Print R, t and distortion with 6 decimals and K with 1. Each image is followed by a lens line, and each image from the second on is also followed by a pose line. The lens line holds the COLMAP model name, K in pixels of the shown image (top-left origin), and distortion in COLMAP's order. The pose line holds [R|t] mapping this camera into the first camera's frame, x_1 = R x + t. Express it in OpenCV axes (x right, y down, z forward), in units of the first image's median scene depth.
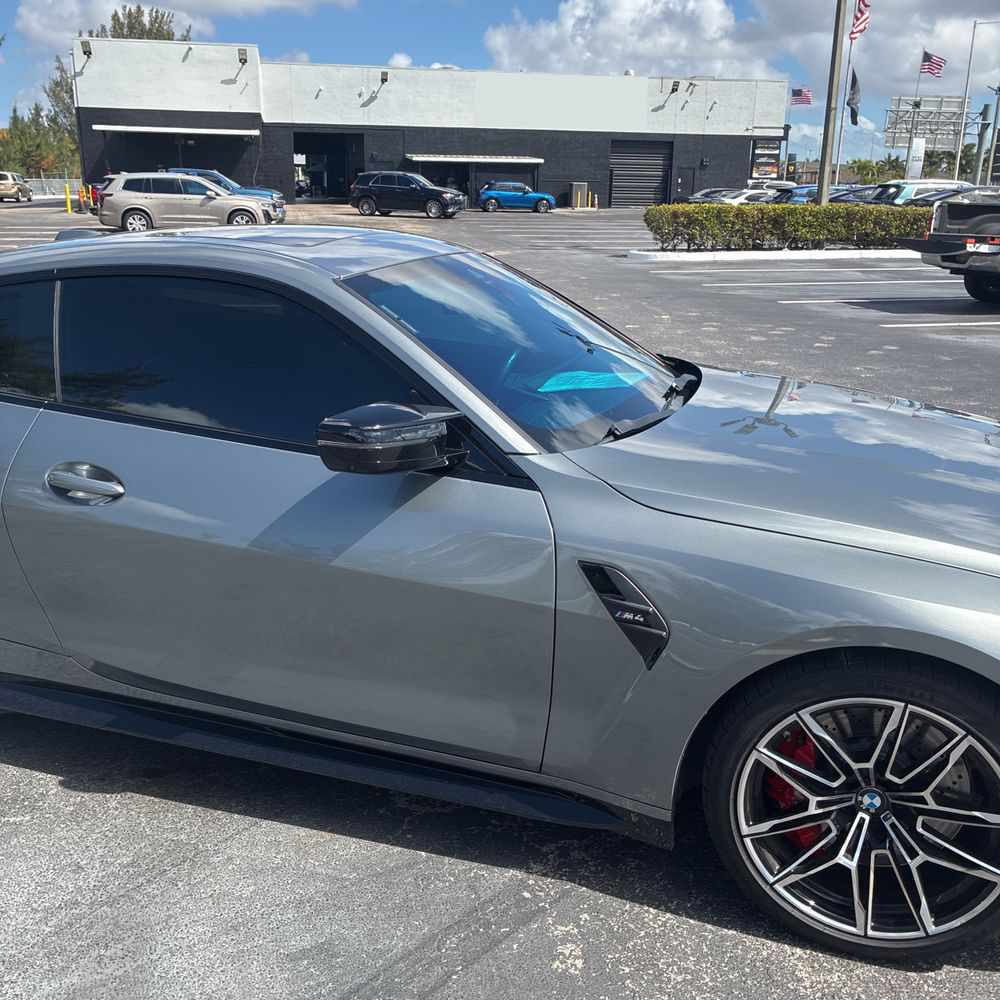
lens RADIAL K [[1006.5, 0, 497.8], [0, 1006.5, 480.7], [0, 0, 1]] dist [0.018018, 0.000501]
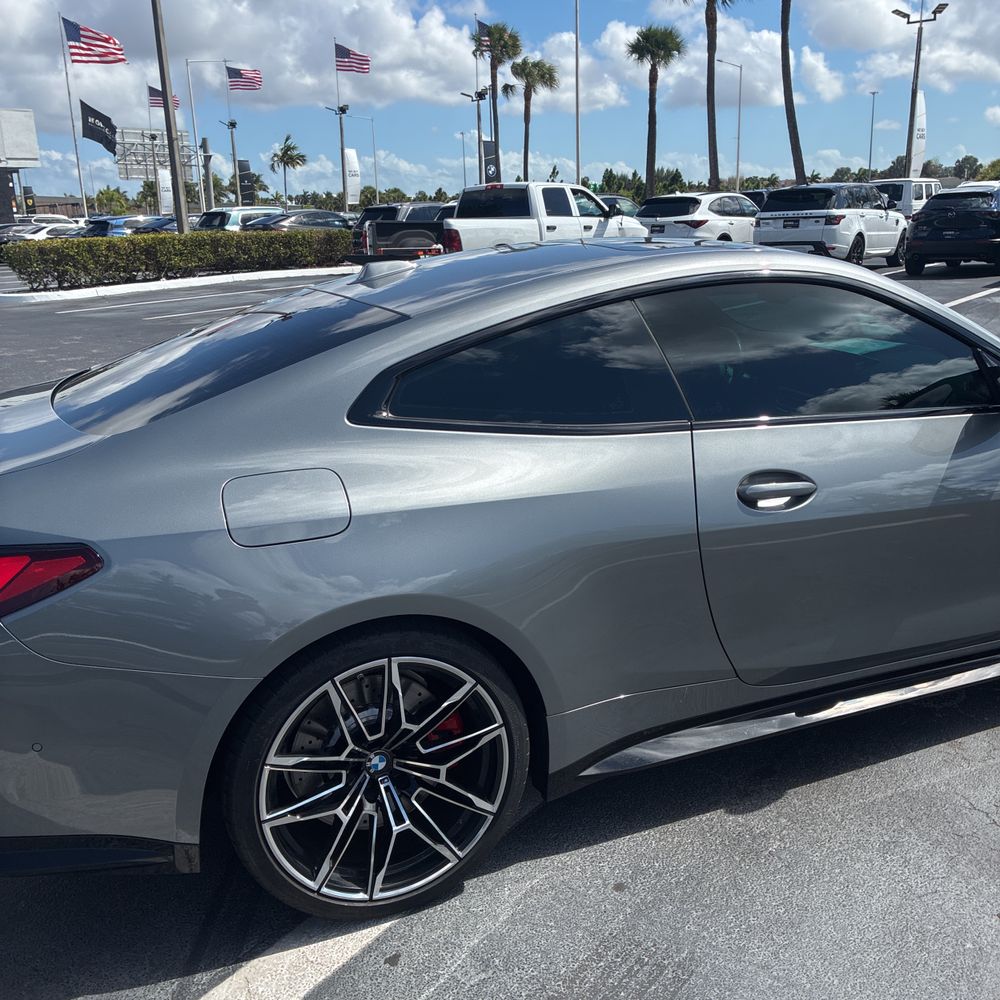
lens RADIAL K [[1009.5, 0, 498.2], [0, 1009.5, 493.2], [0, 0, 1]] dist [0.012780, 0.002719]
pose [[0.760404, -0.211085, 0.614189, -1.432486], [0.222088, 0.973209, 0.059513, -0.132101], [-0.610297, 0.091150, 0.786912, 0.443075]]
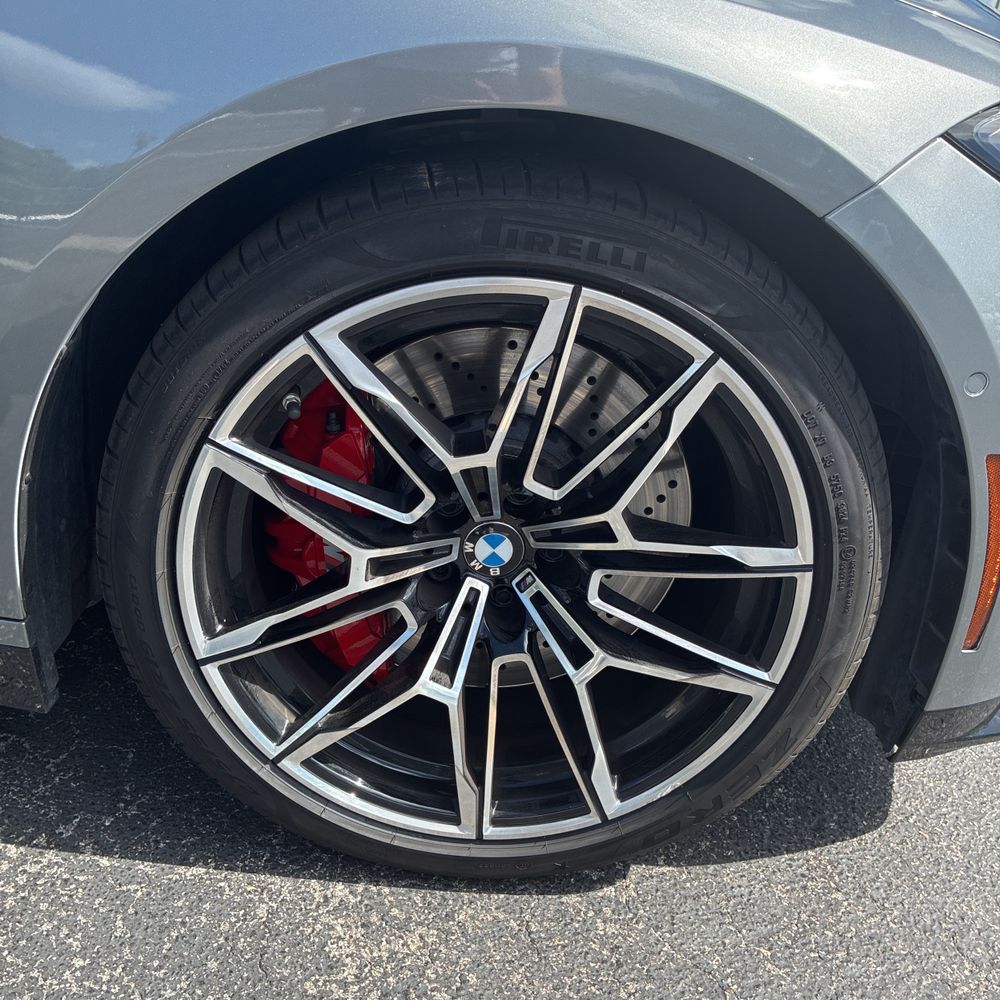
lens RADIAL K [[1011.6, 0, 486.6], [0, 1011.6, 482.3], [0, 0, 1]] dist [0.053454, -0.019475]
pose [[0.943480, -0.056351, 0.326602, 0.222292], [-0.000379, 0.985256, 0.171087, 0.209880], [-0.331428, -0.161541, 0.929548, 0.589839]]
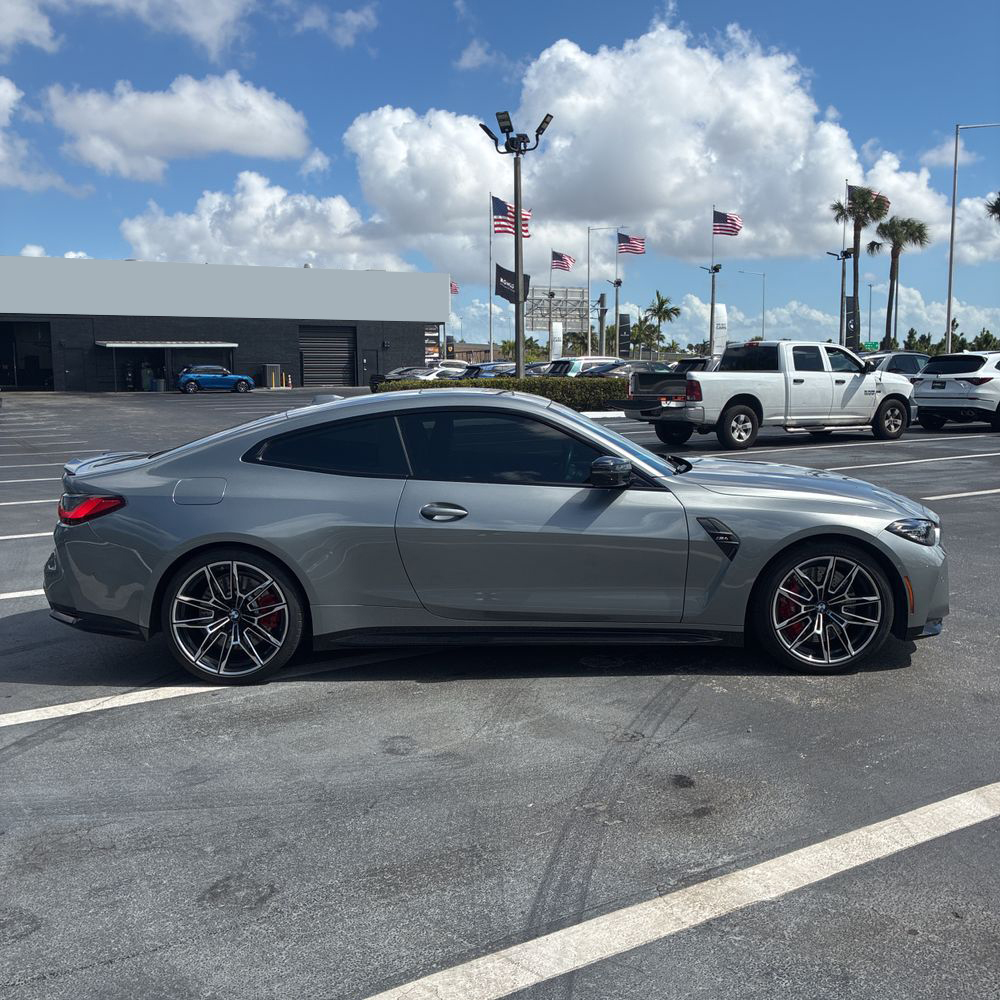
lens RADIAL K [[992.1, 0, 497.6], [0, 992.1, 497.5], [0, 0, 1]] dist [0.080696, -0.254425]
pose [[0.946975, -0.065508, 0.314558, -1.069310], [0.112713, 0.984511, -0.134294, 0.289490], [-0.300888, 0.162628, 0.939691, -1.017608]]
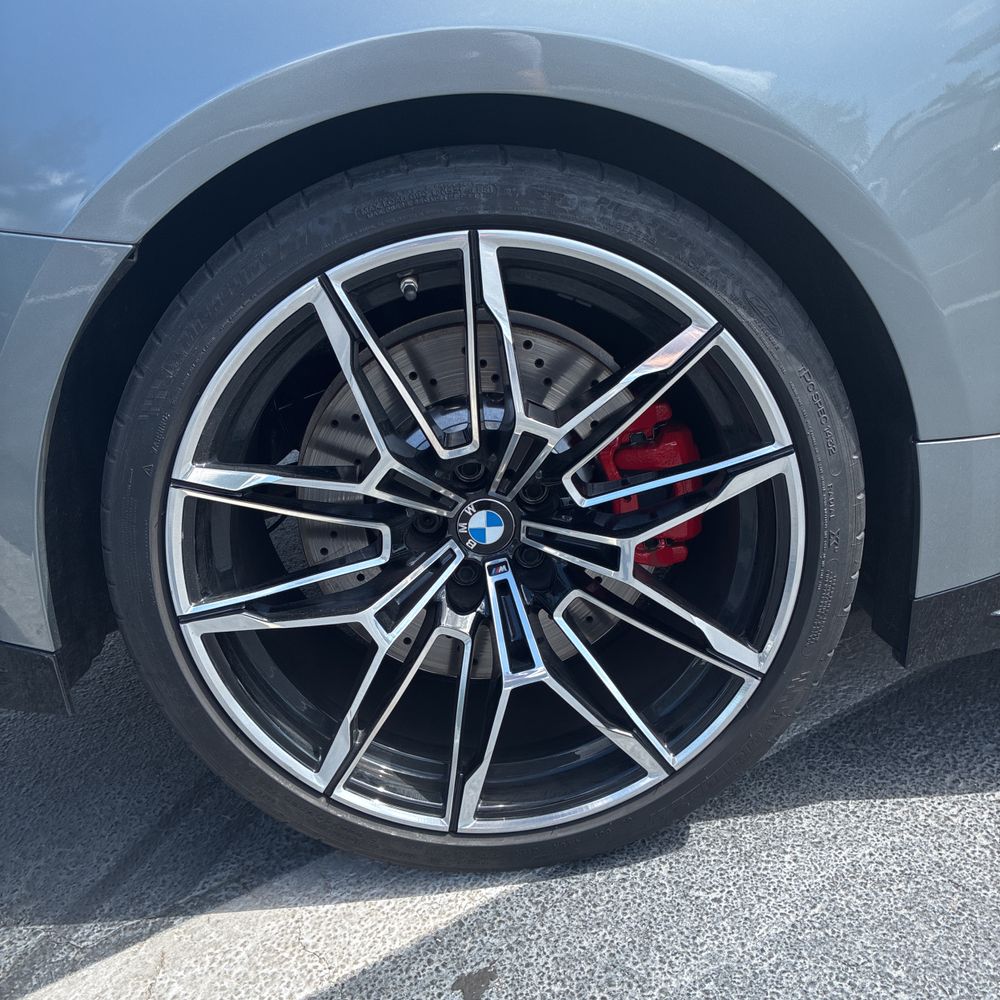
lens RADIAL K [[1007.6, 0, 500.4], [0, 1007.6, 495.4], [0, 0, 1]] dist [0.007519, -0.000971]
pose [[0.932425, -0.224665, 0.283035, -1.056488], [0.212997, 0.974414, 0.071766, 0.132904], [-0.291916, -0.006630, 0.956421, 0.942924]]
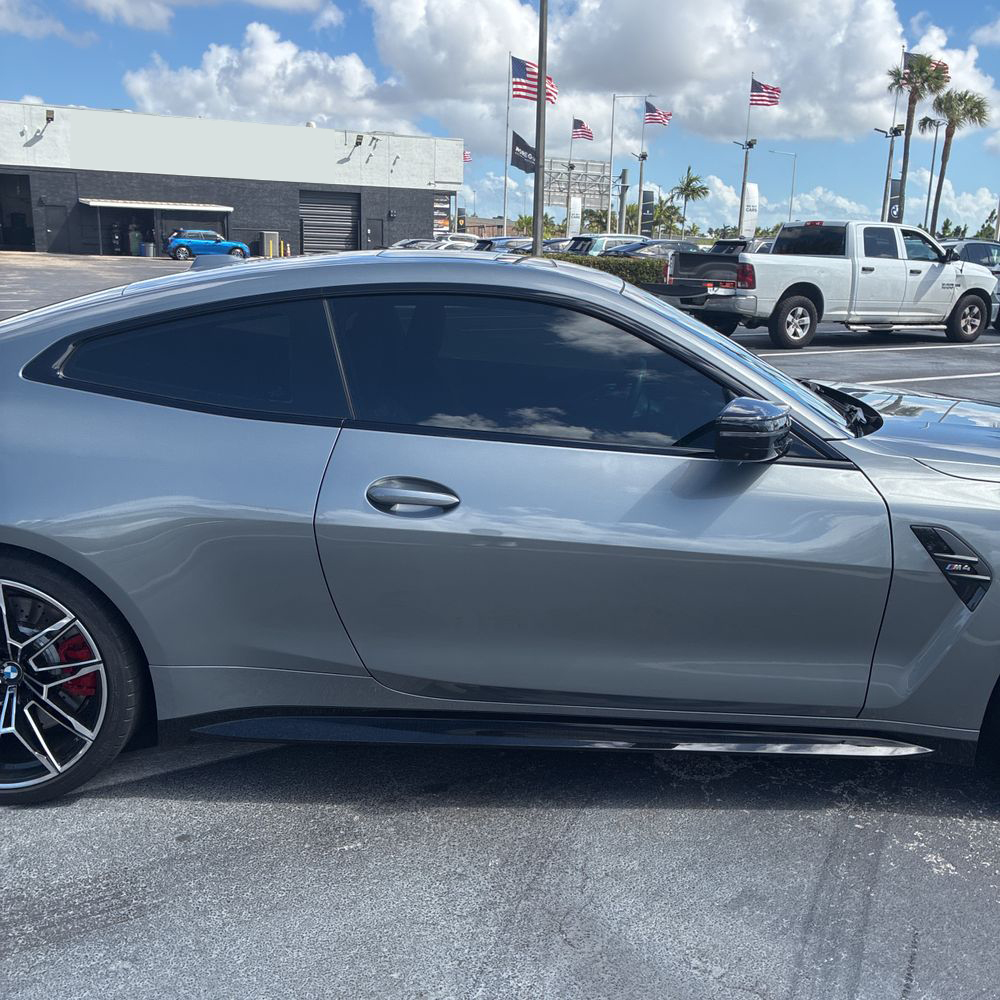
lens RADIAL K [[1009.5, 0, 498.2], [0, 1009.5, 493.2], [0, 0, 1]] dist [0.012780, 0.002719]
pose [[0.950900, -0.064027, 0.302804, -0.732975], [0.075000, 0.996877, -0.024737, 0.035868], [-0.300274, 0.046233, 0.952732, 0.017856]]
